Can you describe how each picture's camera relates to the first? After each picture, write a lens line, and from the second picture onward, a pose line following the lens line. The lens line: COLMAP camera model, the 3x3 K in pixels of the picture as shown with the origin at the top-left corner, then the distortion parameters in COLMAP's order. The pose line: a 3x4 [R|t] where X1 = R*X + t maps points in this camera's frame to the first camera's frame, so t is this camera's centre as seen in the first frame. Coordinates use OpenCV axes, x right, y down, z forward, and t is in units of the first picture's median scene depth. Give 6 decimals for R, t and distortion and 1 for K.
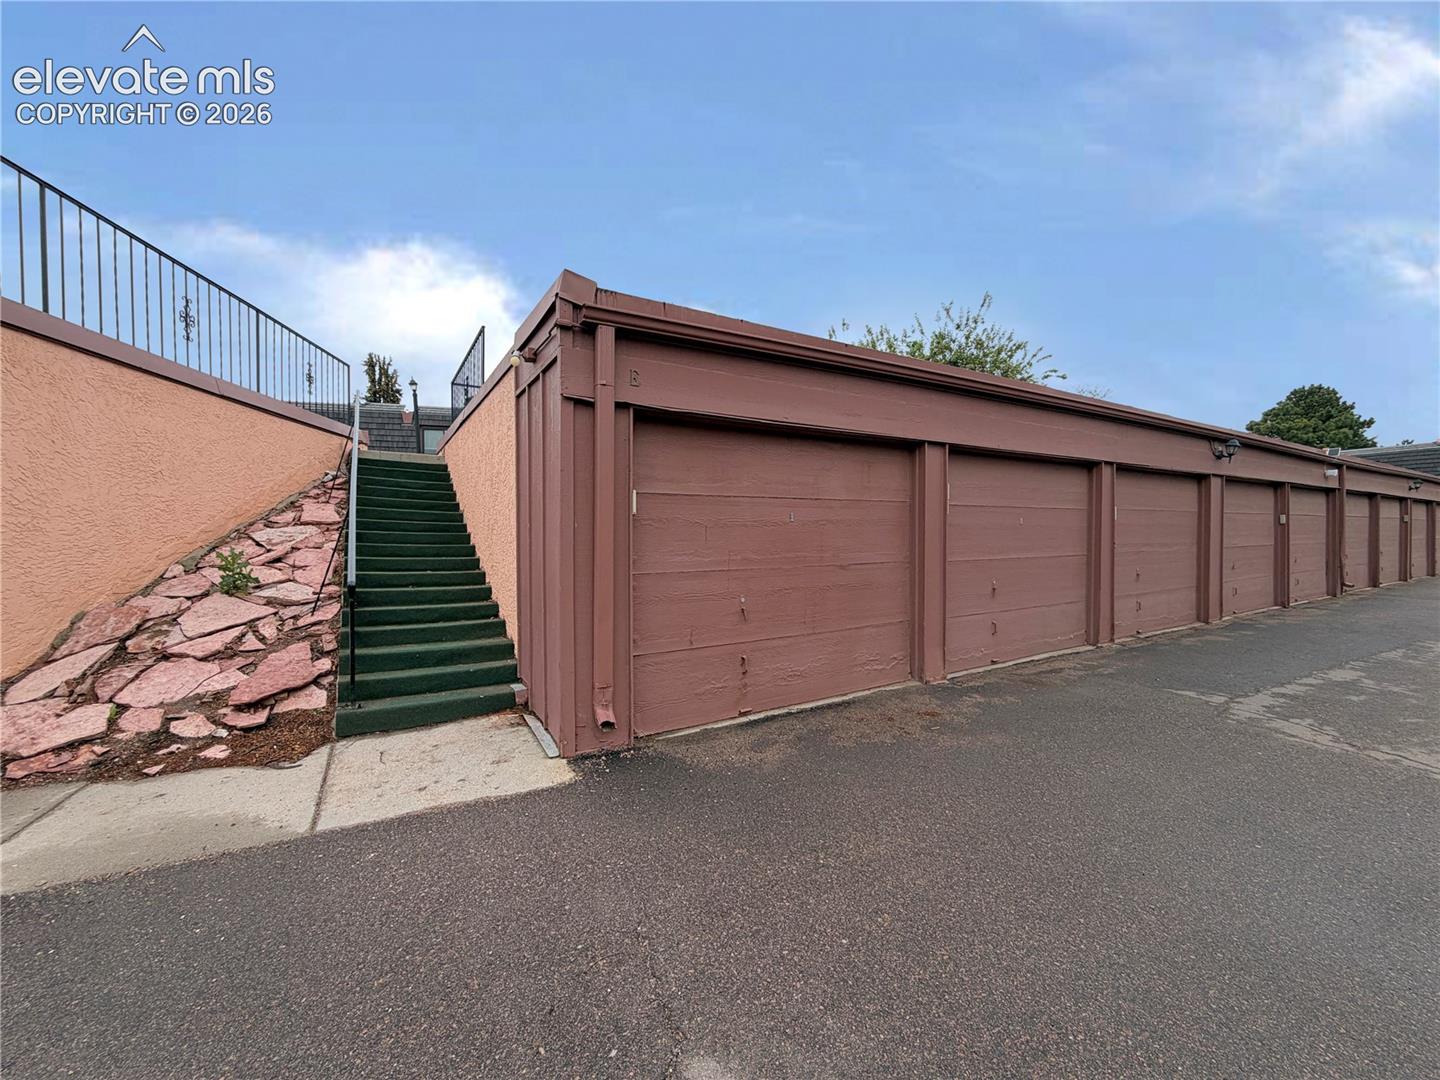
lens RADIAL K [[594.7, 0, 721.7], [0, 594.7, 549.4], [0, 0, 1]] dist [0.000259, -0.000122]
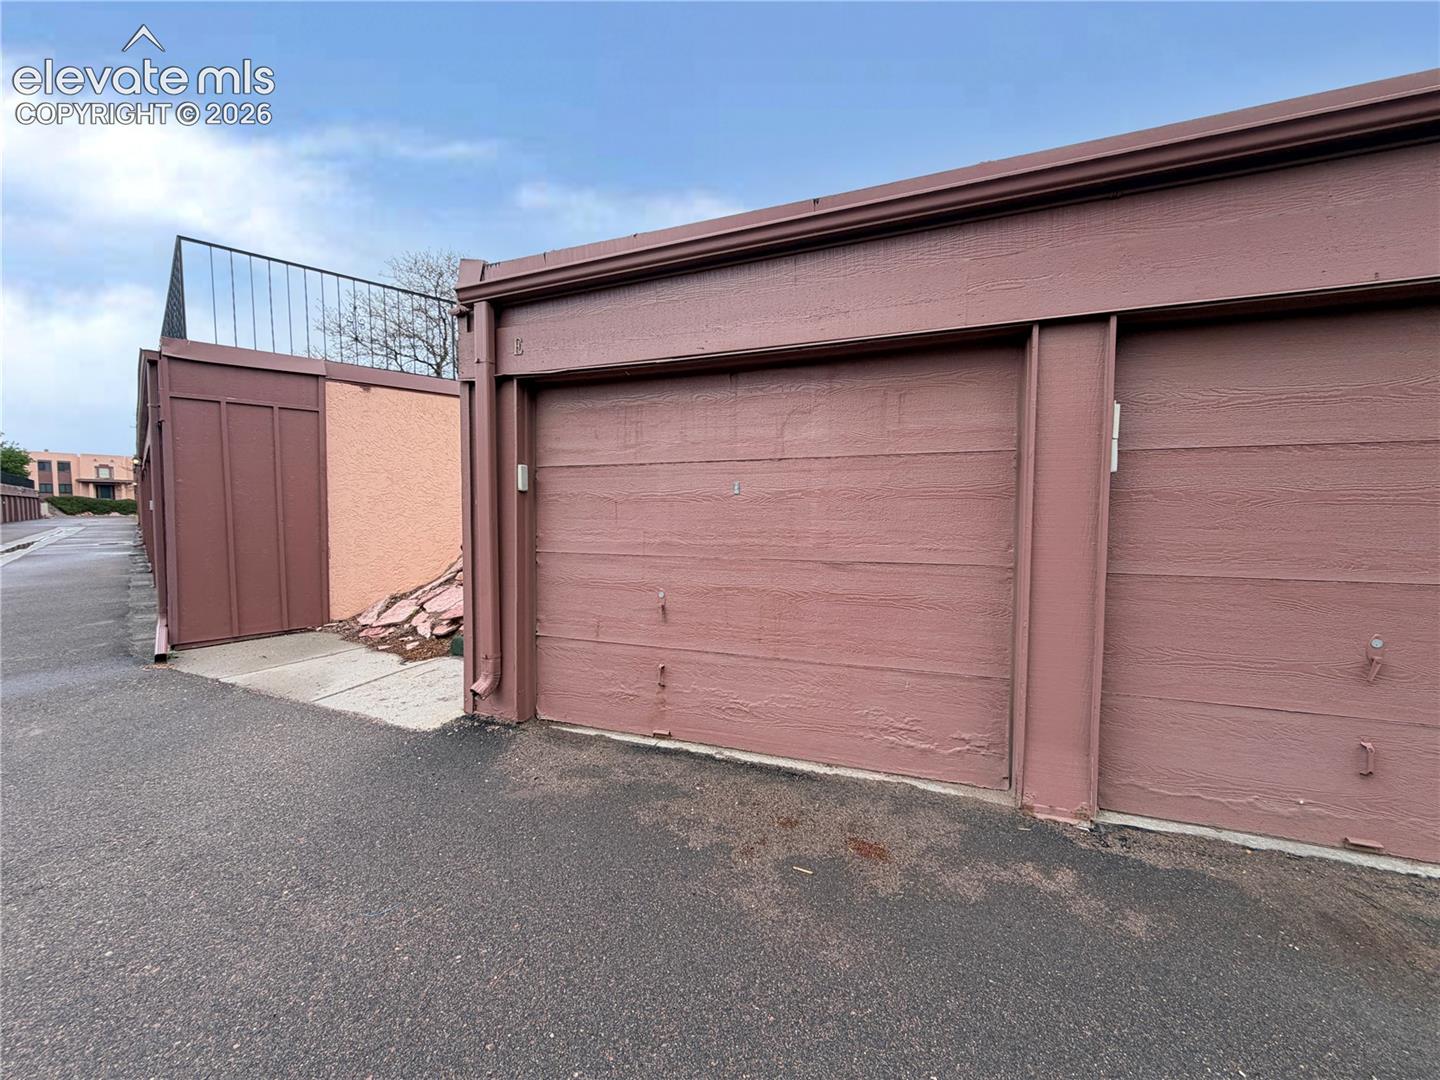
lens RADIAL K [[594.7, 0, 721.7], [0, 594.7, 549.4], [0, 0, 1]] dist [0.000259, -0.000122]
pose [[0.580458, 0.063595, -0.811803, 0.731900], [-0.024358, 0.997856, 0.060754, -0.025125], [0.813926, -0.015491, 0.580762, 0.617607]]
